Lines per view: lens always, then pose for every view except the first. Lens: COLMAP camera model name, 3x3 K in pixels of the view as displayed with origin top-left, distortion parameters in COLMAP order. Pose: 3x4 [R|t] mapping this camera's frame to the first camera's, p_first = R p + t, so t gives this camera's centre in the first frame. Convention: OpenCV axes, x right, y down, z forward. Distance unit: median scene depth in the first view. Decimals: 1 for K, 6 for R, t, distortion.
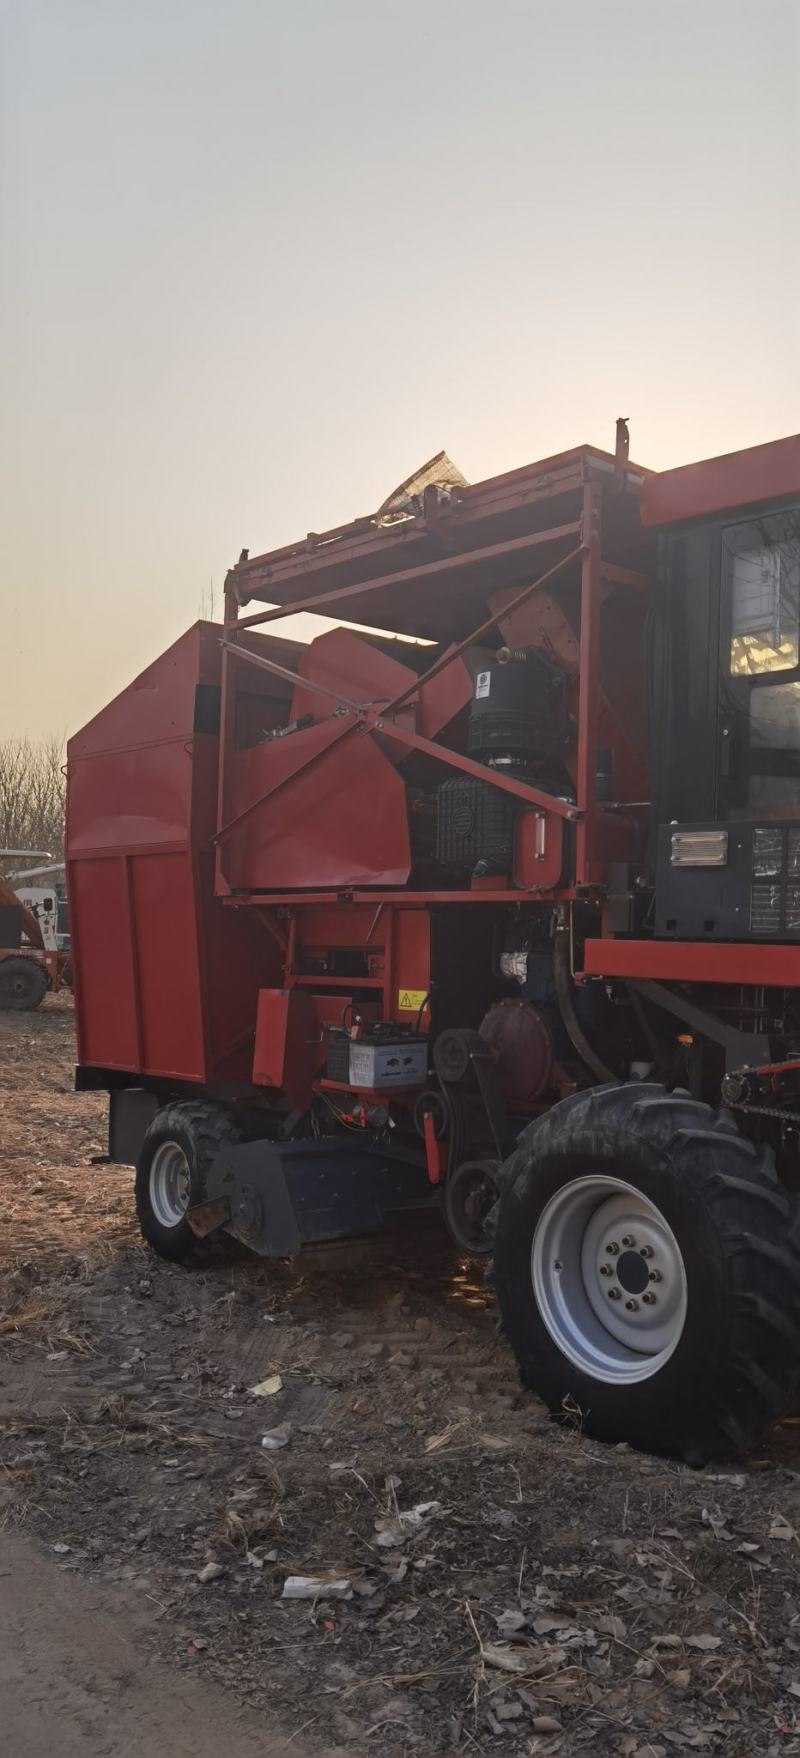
lens RADIAL K [[1318.3, 0, 400.0], [0, 1318.3, 879.0], [0, 0, 1]] dist [0.008517, -0.021354]
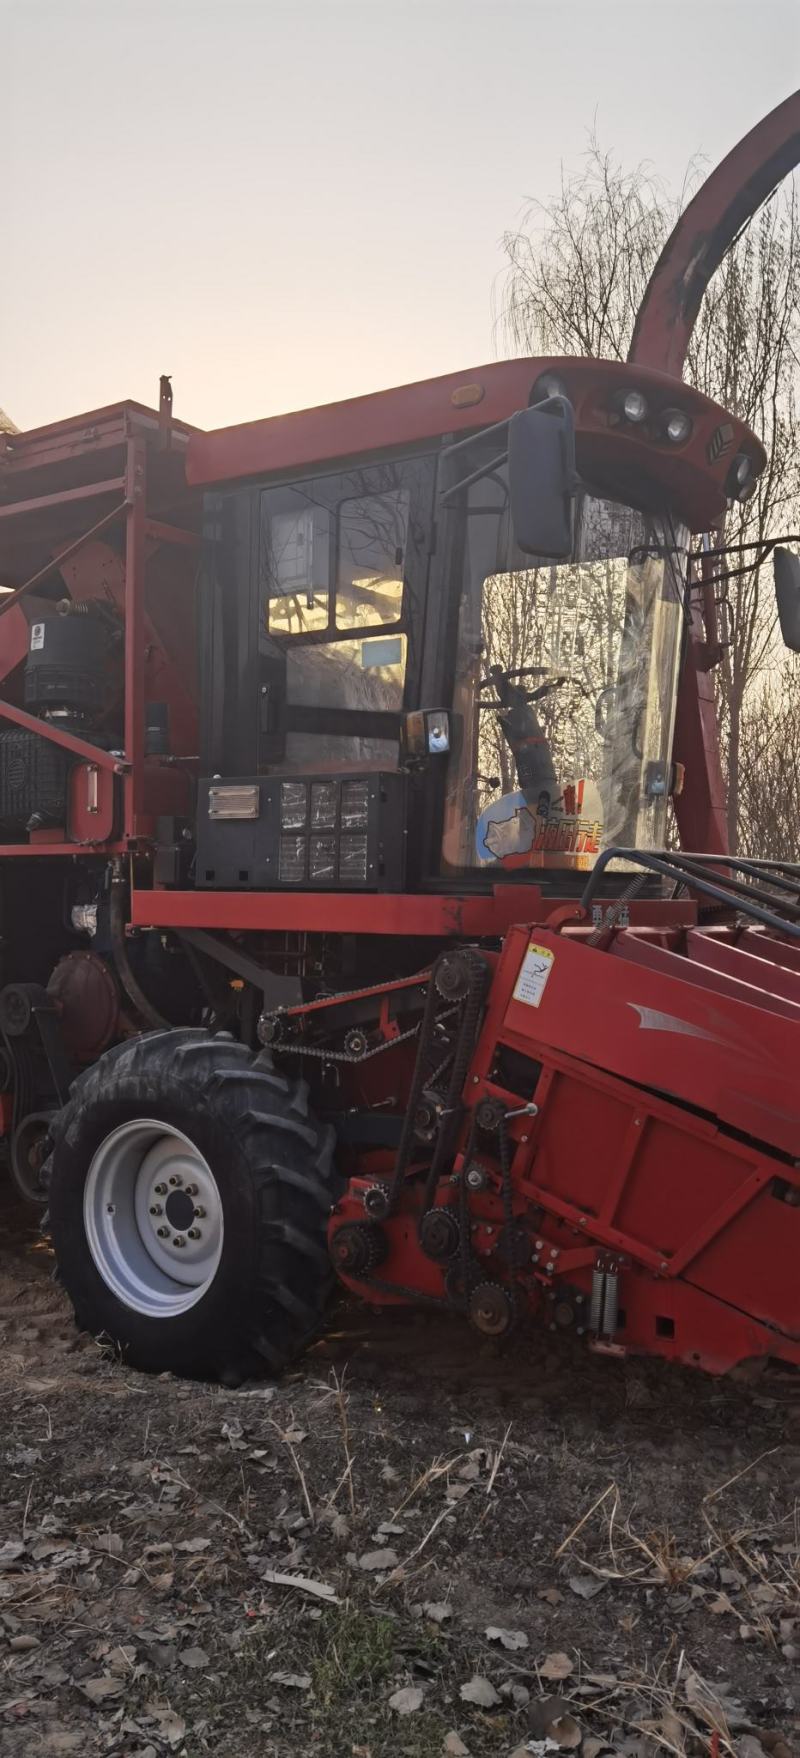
lens RADIAL K [[1318.3, 0, 400.0], [0, 1318.3, 879.0], [0, 0, 1]] dist [0.008517, -0.021354]
pose [[0.970093, -0.019562, 0.241943, 0.100640], [0.009901, 0.999107, 0.041081, -0.003779], [-0.242531, -0.037457, 0.969420, -0.042404]]
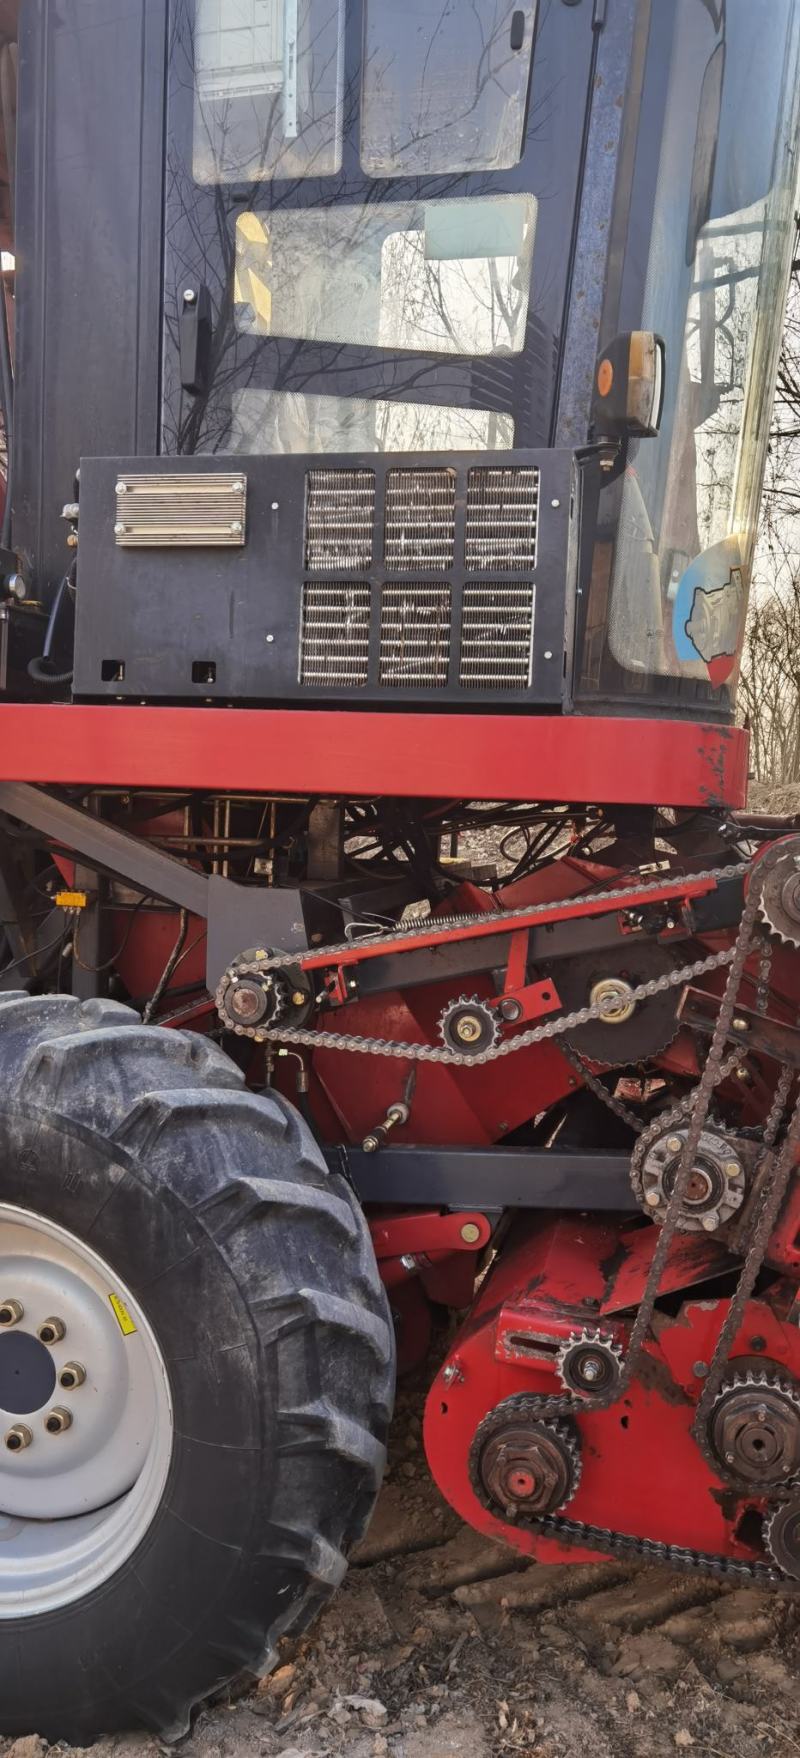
lens RADIAL K [[1408.1, 0, 400.0], [0, 1408.1, 879.0], [0, 0, 1]] dist [0.004737, 0.001757]
pose [[0.804578, -0.040559, 0.592460, -0.016000], [-0.036981, 0.992307, 0.118152, 0.046183], [-0.592694, -0.116973, 0.796888, 0.527814]]
